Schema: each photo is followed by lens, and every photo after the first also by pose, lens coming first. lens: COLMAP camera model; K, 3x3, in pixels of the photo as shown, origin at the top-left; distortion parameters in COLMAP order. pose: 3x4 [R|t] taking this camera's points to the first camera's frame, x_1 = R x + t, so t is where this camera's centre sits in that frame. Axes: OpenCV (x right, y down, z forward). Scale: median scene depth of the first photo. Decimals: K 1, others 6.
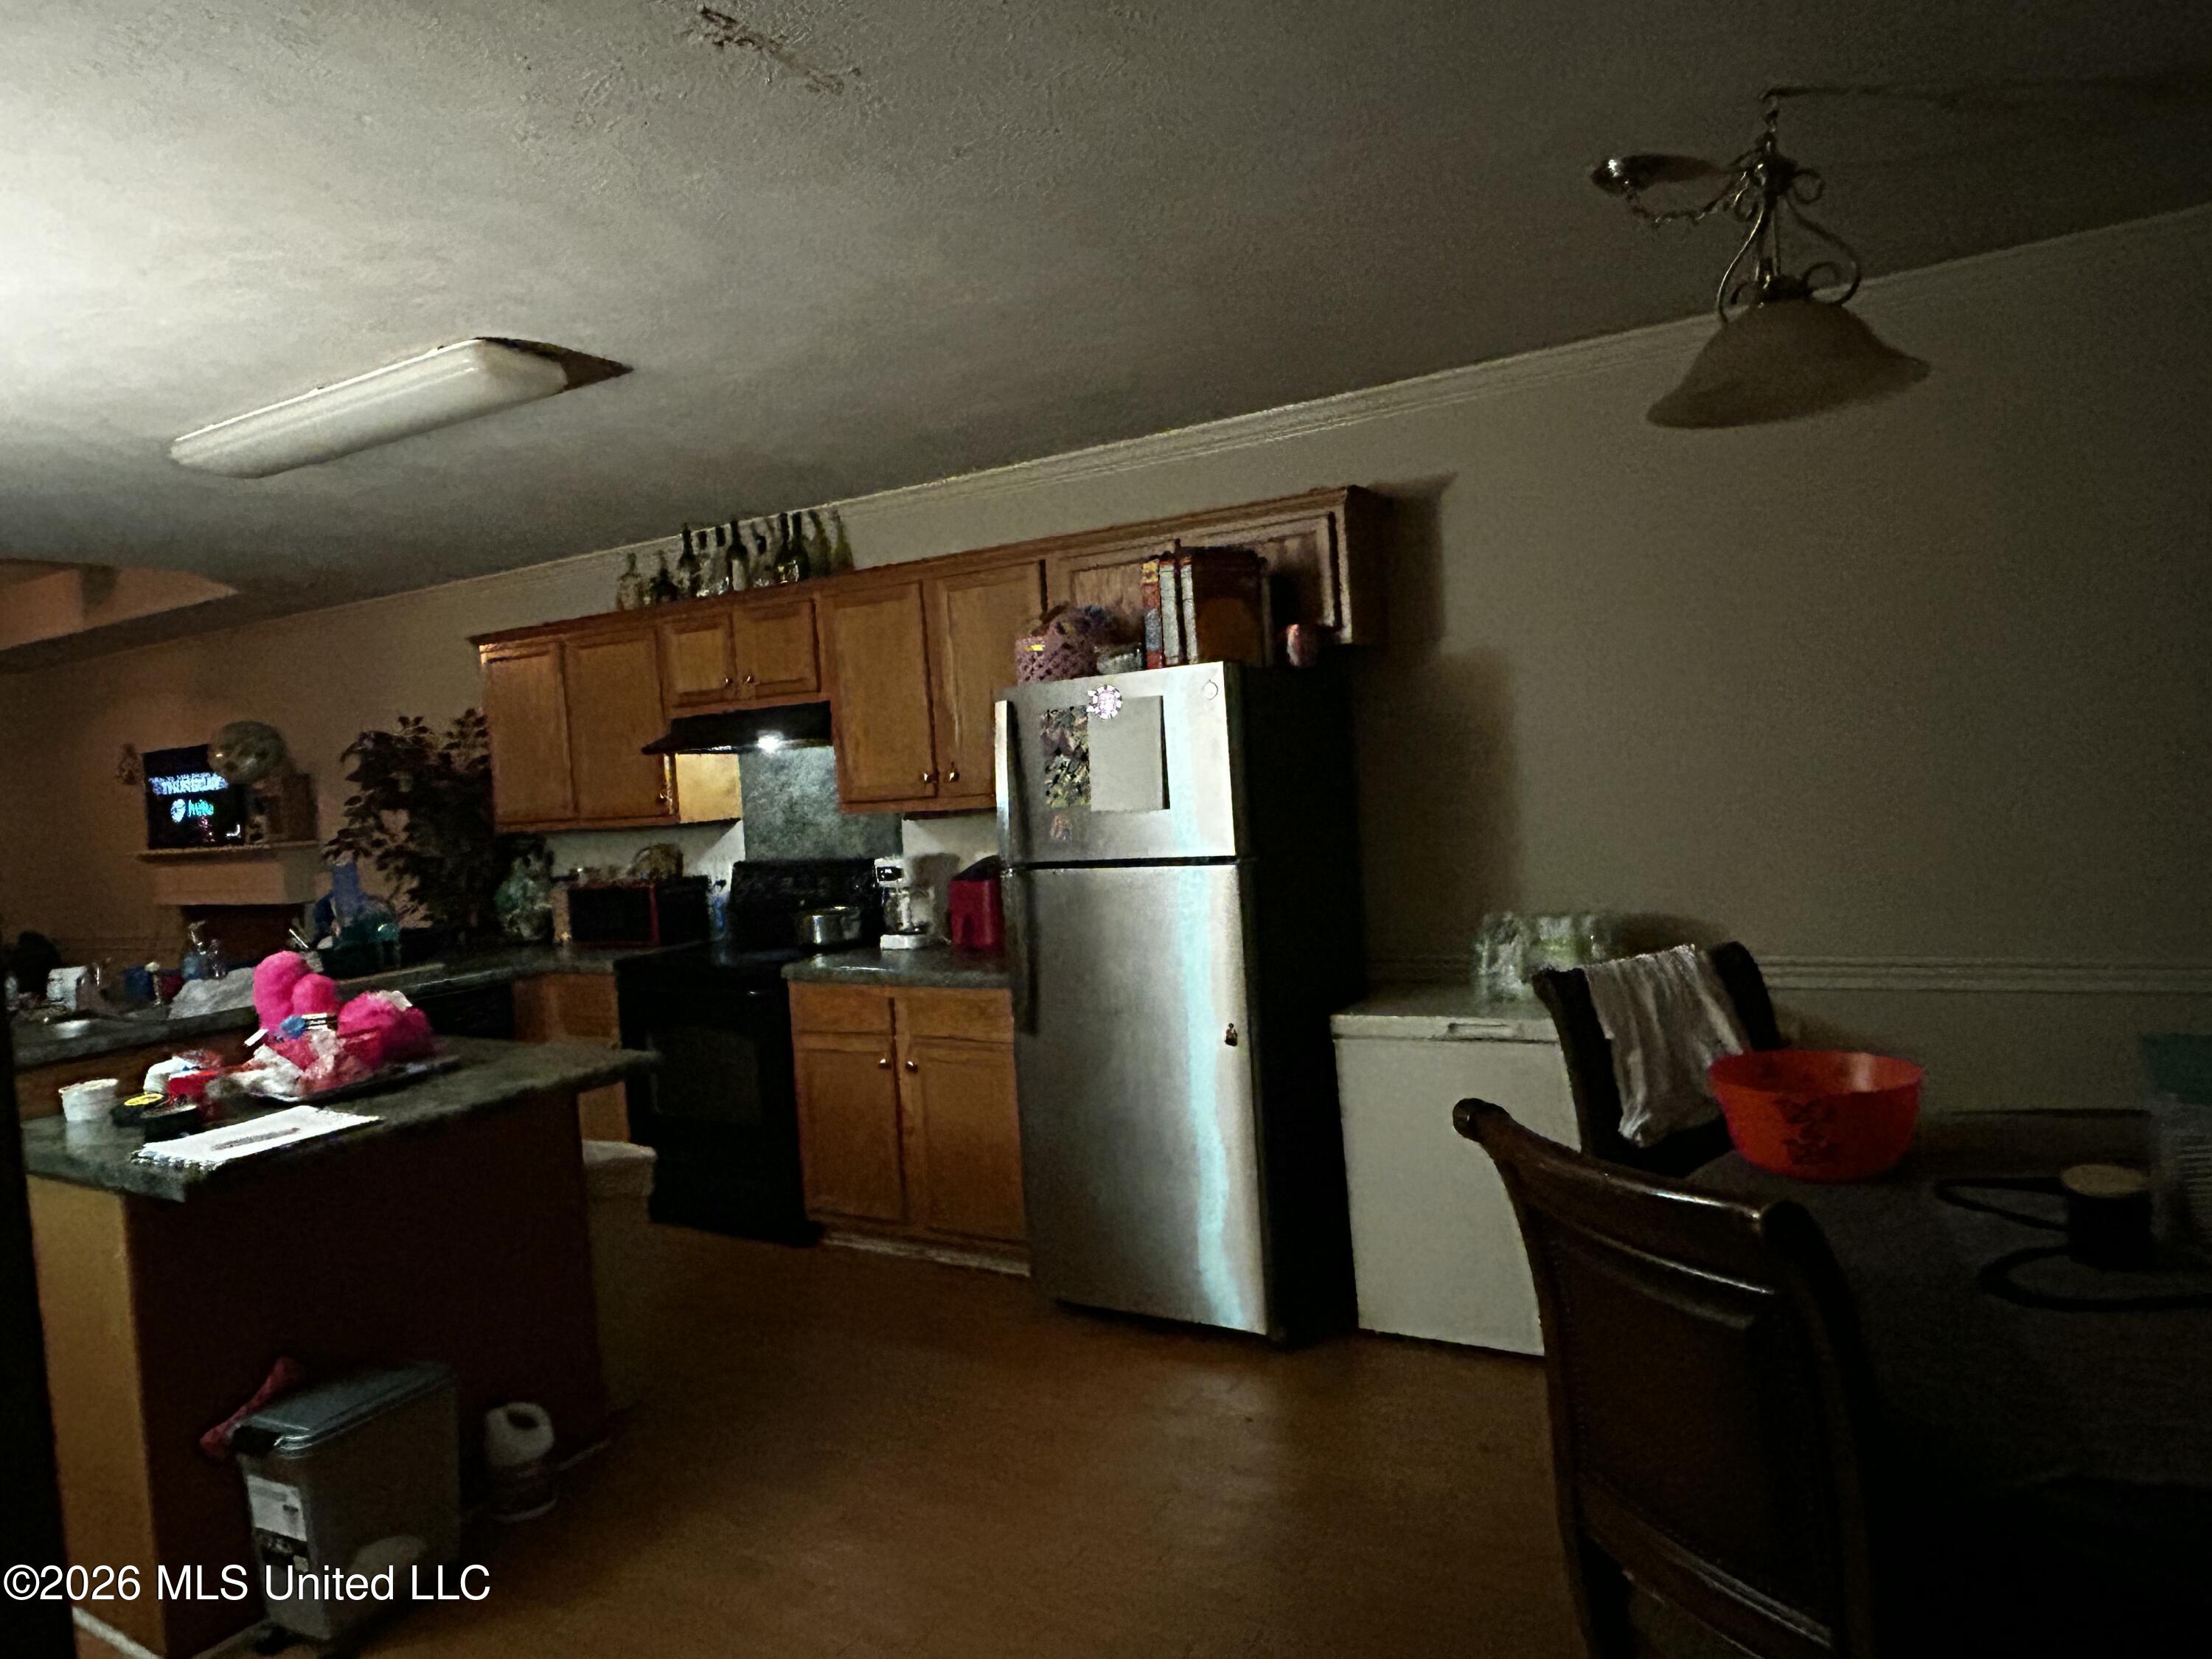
lens RADIAL K [[1384.9, 0, 1106.0], [0, 1384.9, 829.5], [0, 0, 1]] dist [-0.000397, -0.001573]
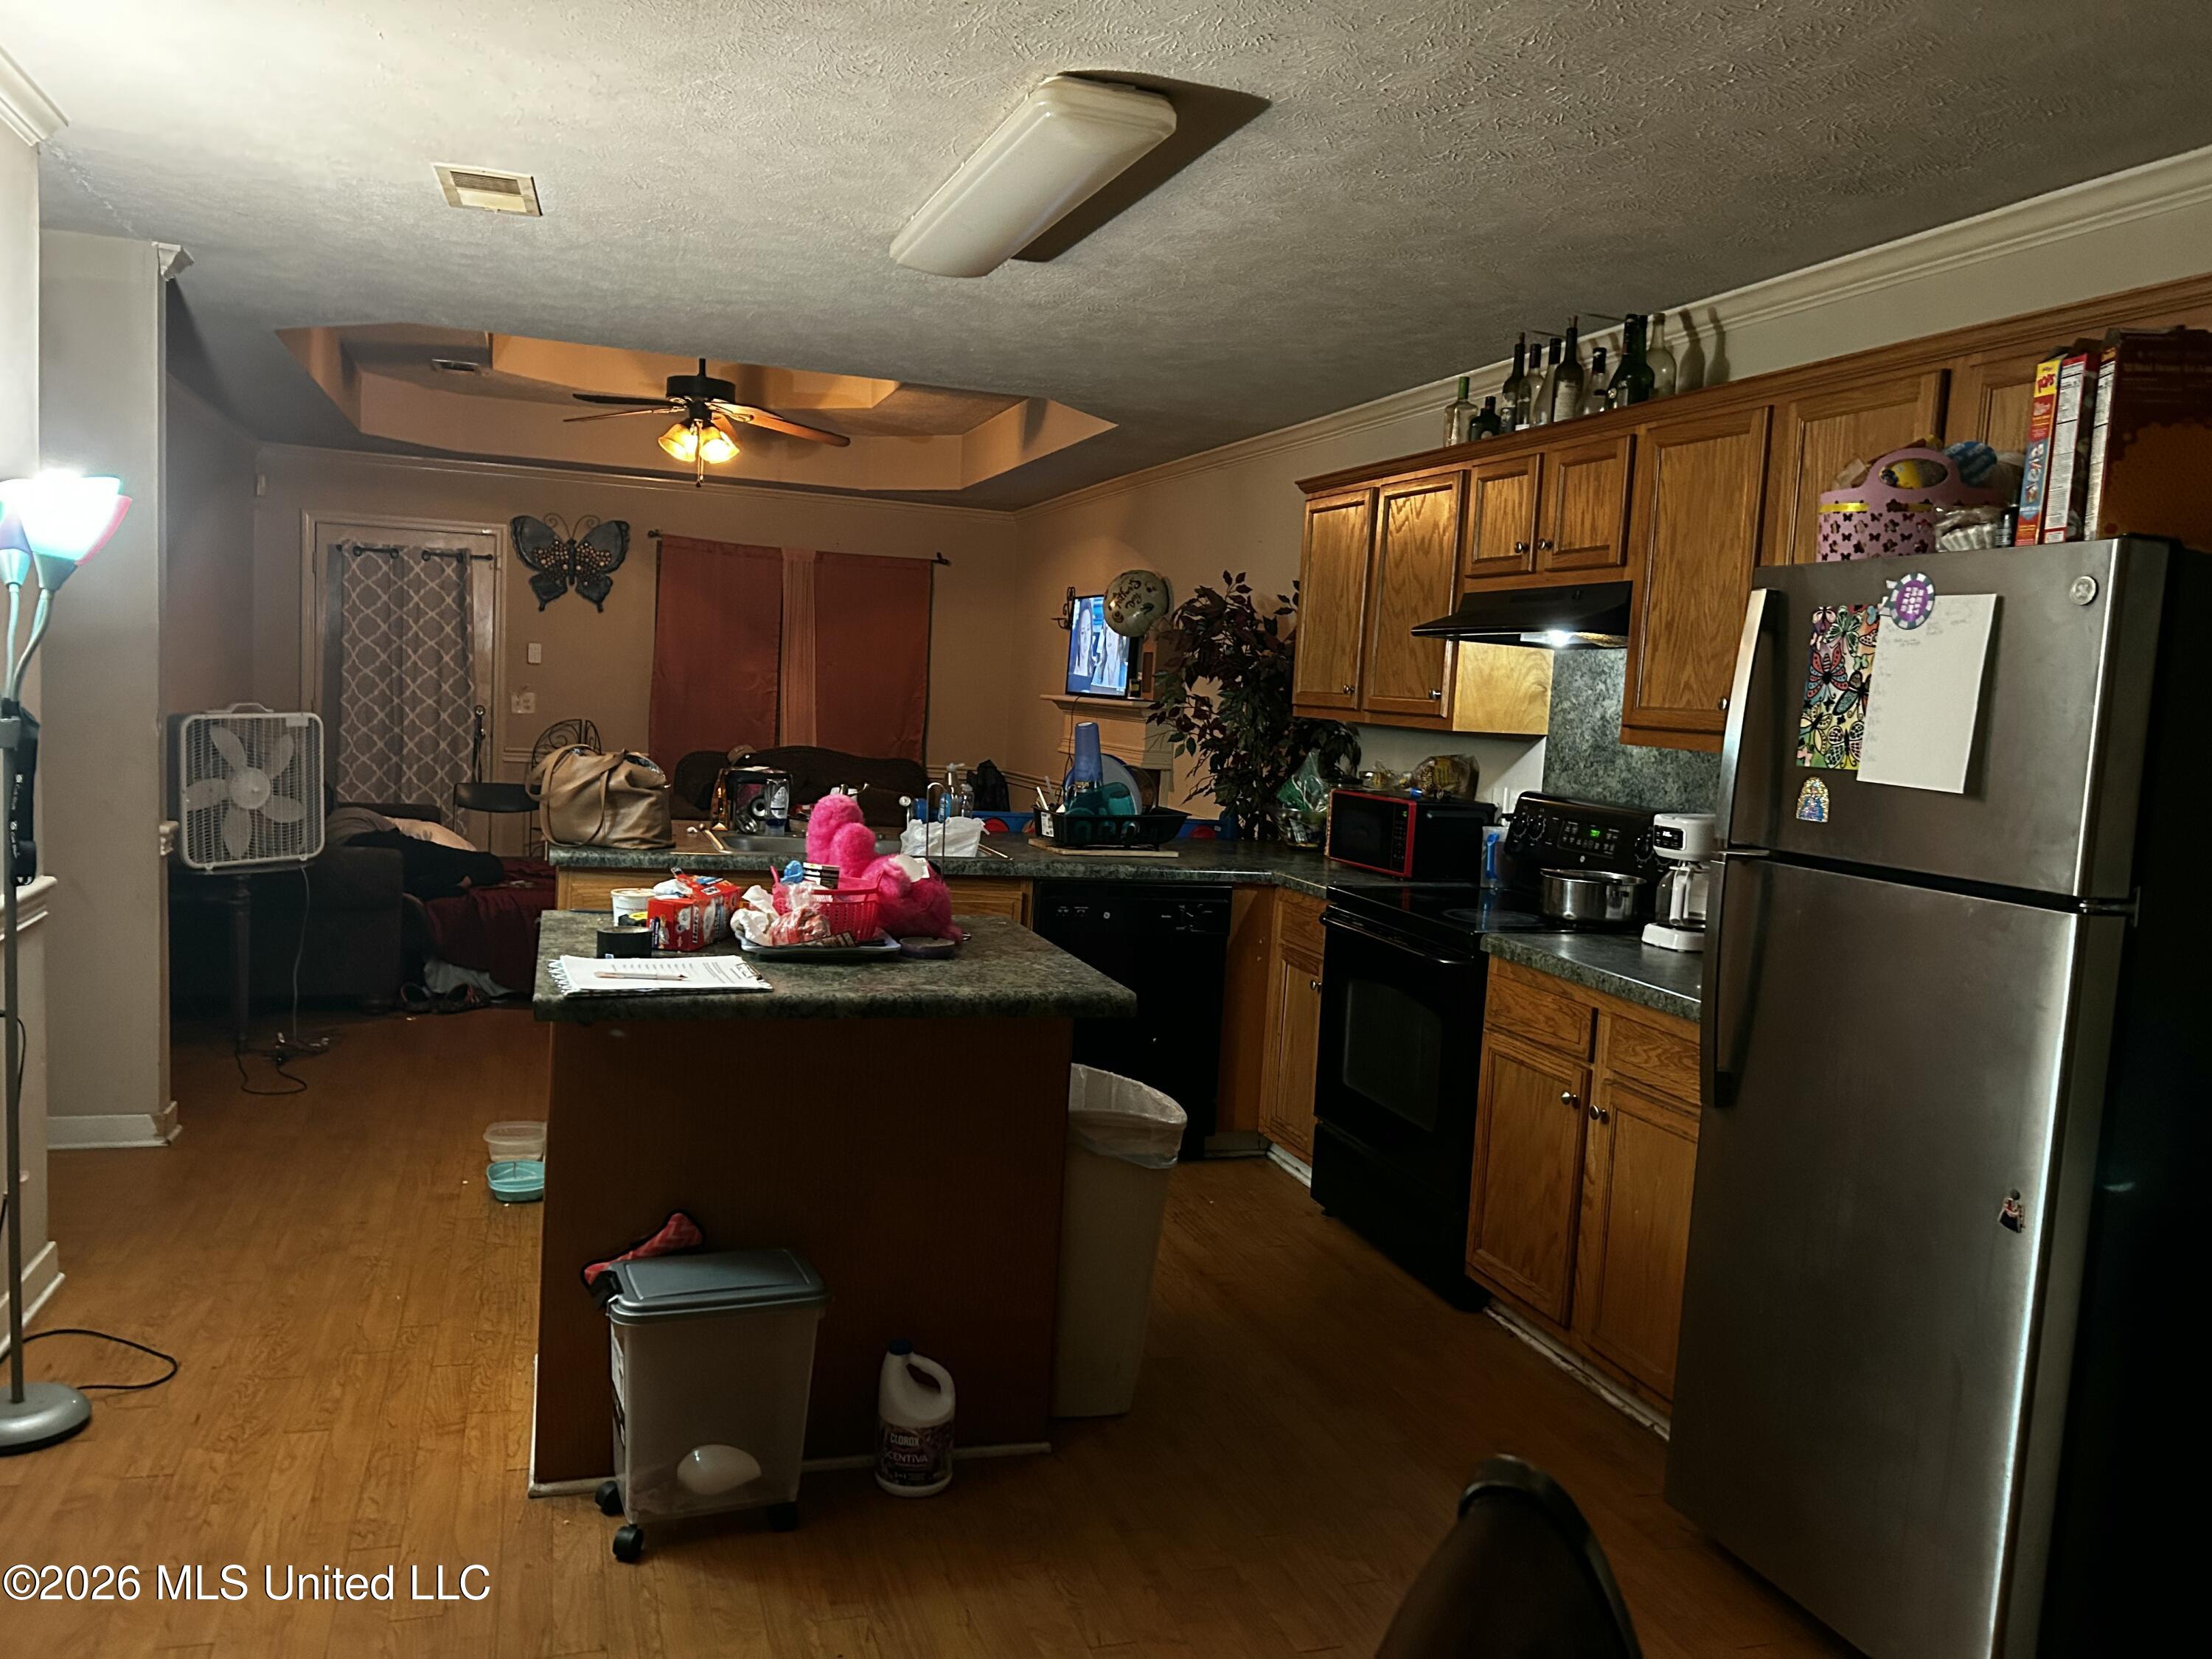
lens RADIAL K [[1660.7, 0, 1093.8], [0, 1660.7, 834.2], [0, 0, 1]] dist [0.051889, -0.063396]
pose [[0.748438, 0.170120, -0.641014, 0.164021], [-0.138862, 0.985315, 0.099362, -0.012844], [0.648504, 0.014646, 0.761070, 0.179148]]
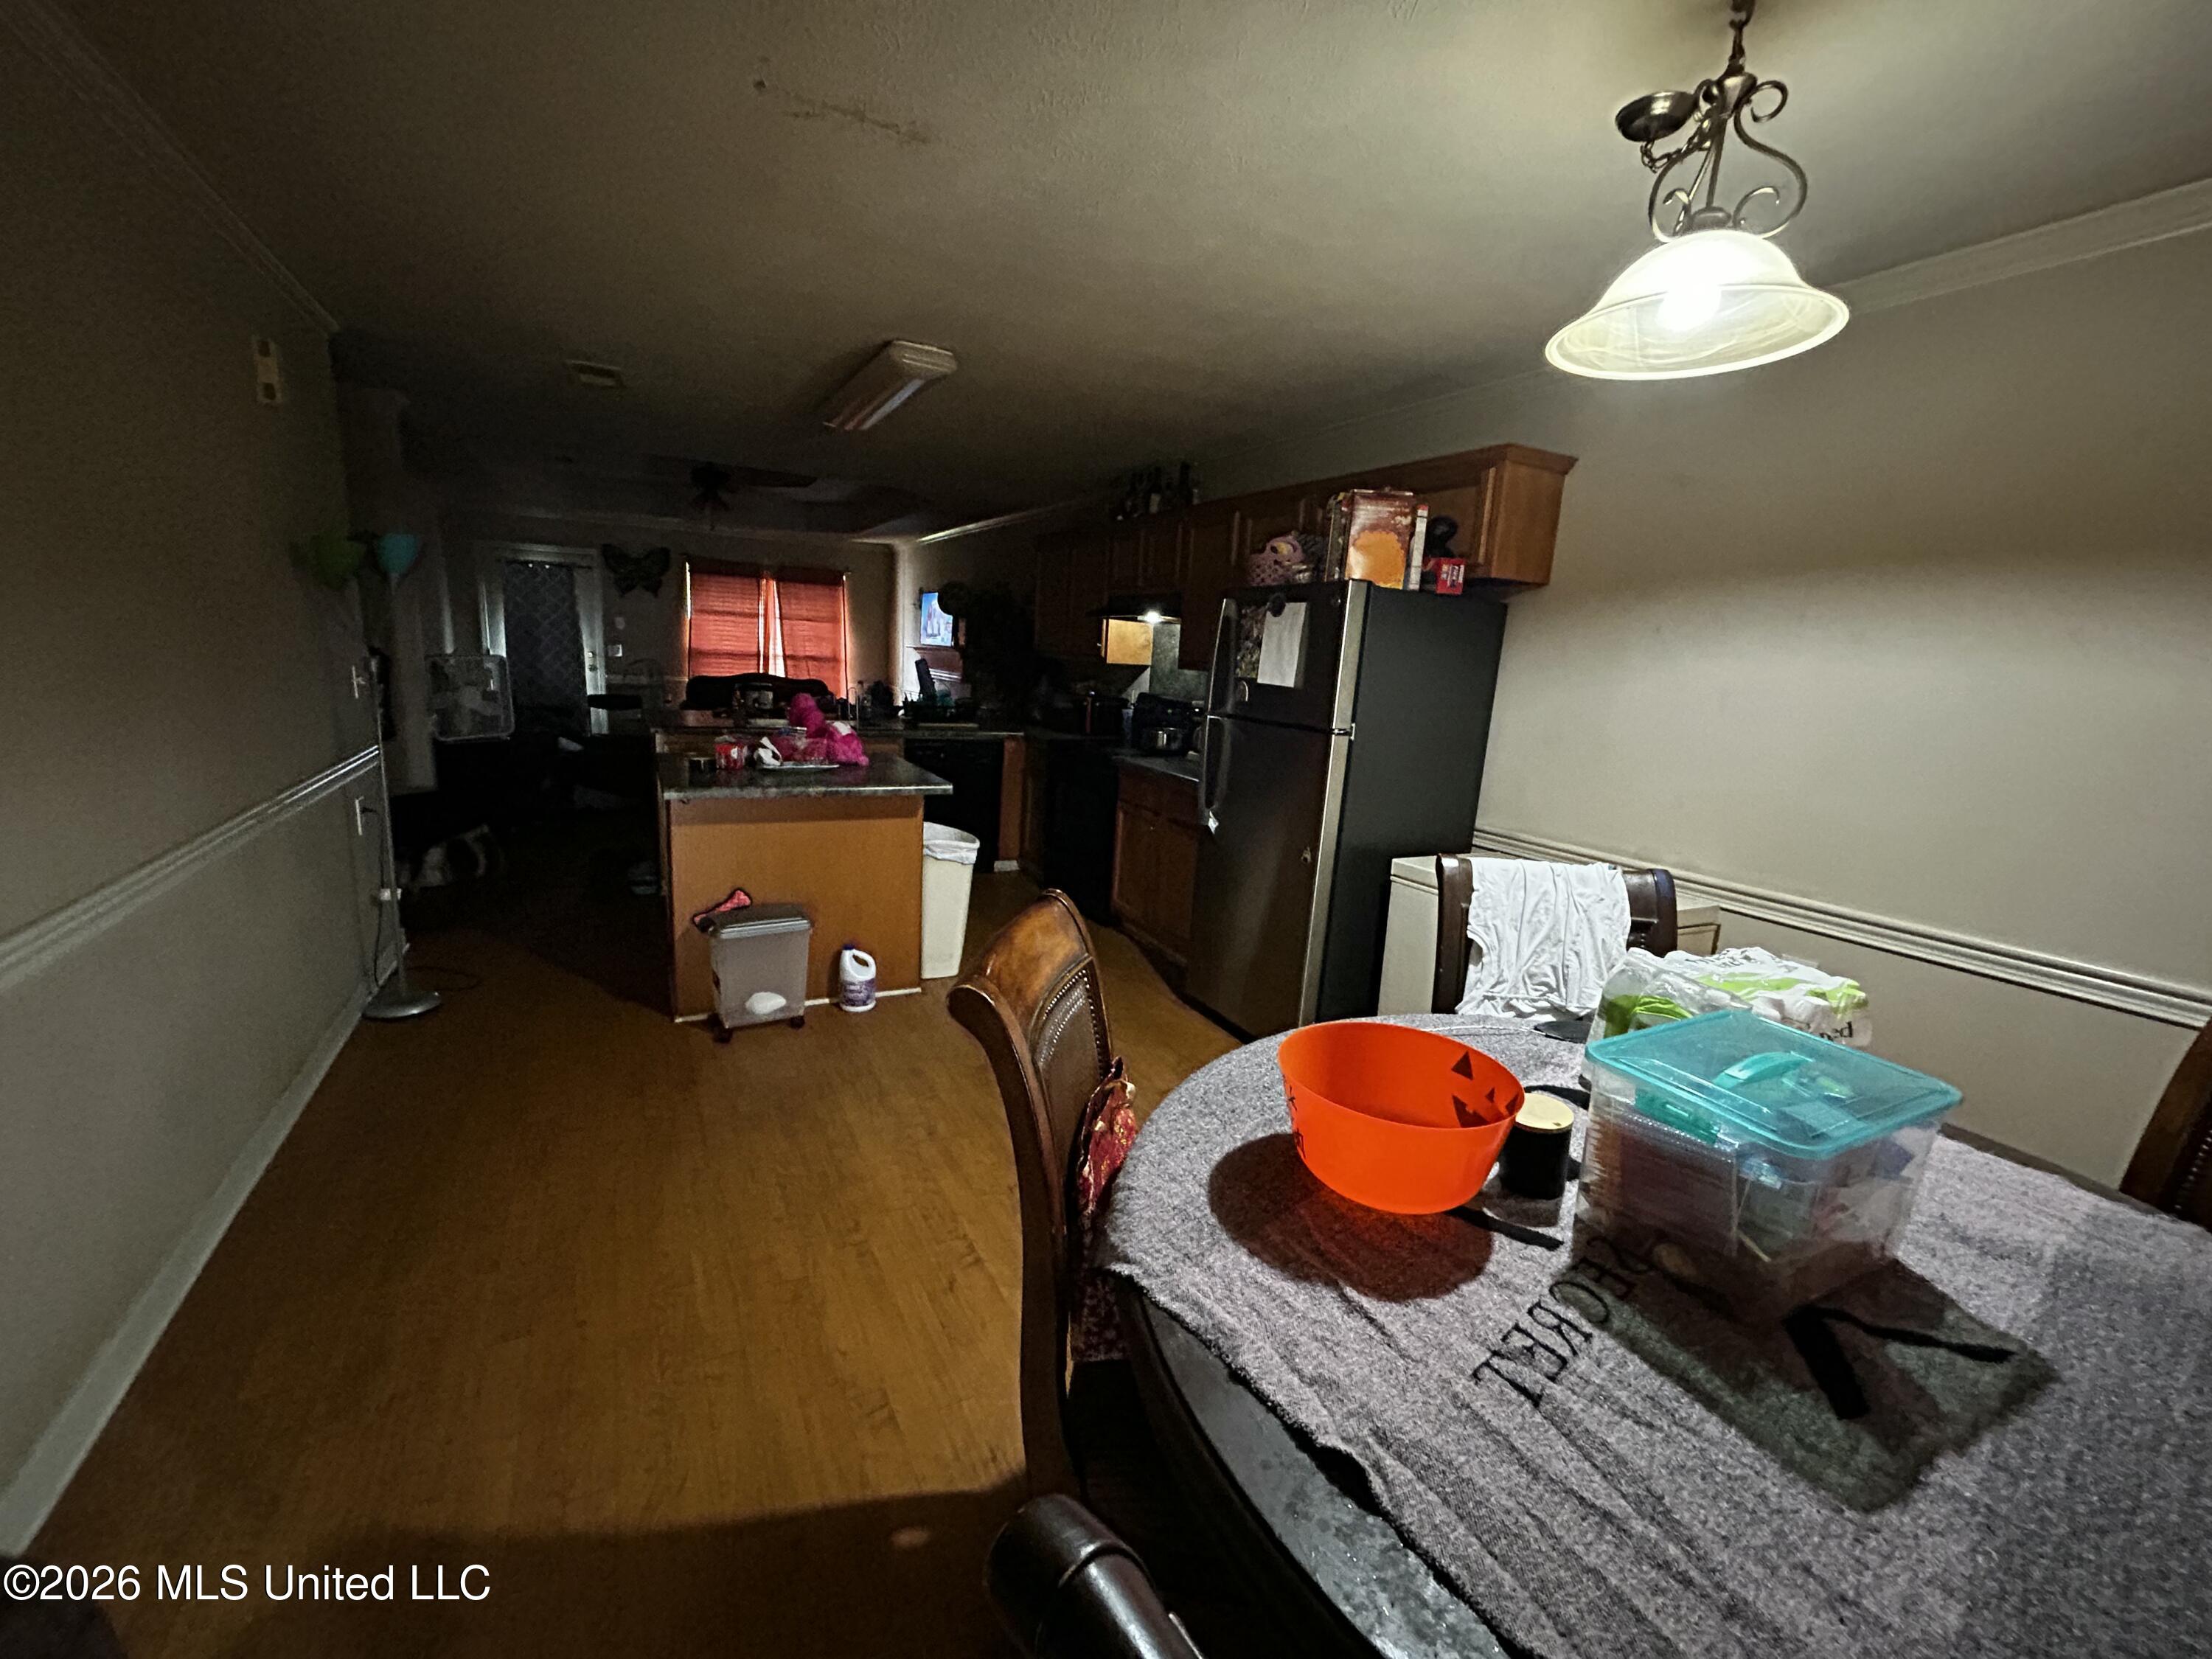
lens RADIAL K [[890.9, 0, 1095.2], [0, 890.9, 832.9], [0, 0, 1]] dist [0.000822, -0.000033]
pose [[0.848509, 0.220162, -0.481208, 0.249683], [-0.140927, 0.970518, 0.195536, -0.014568], [0.510071, -0.098098, 0.854520, 0.093204]]
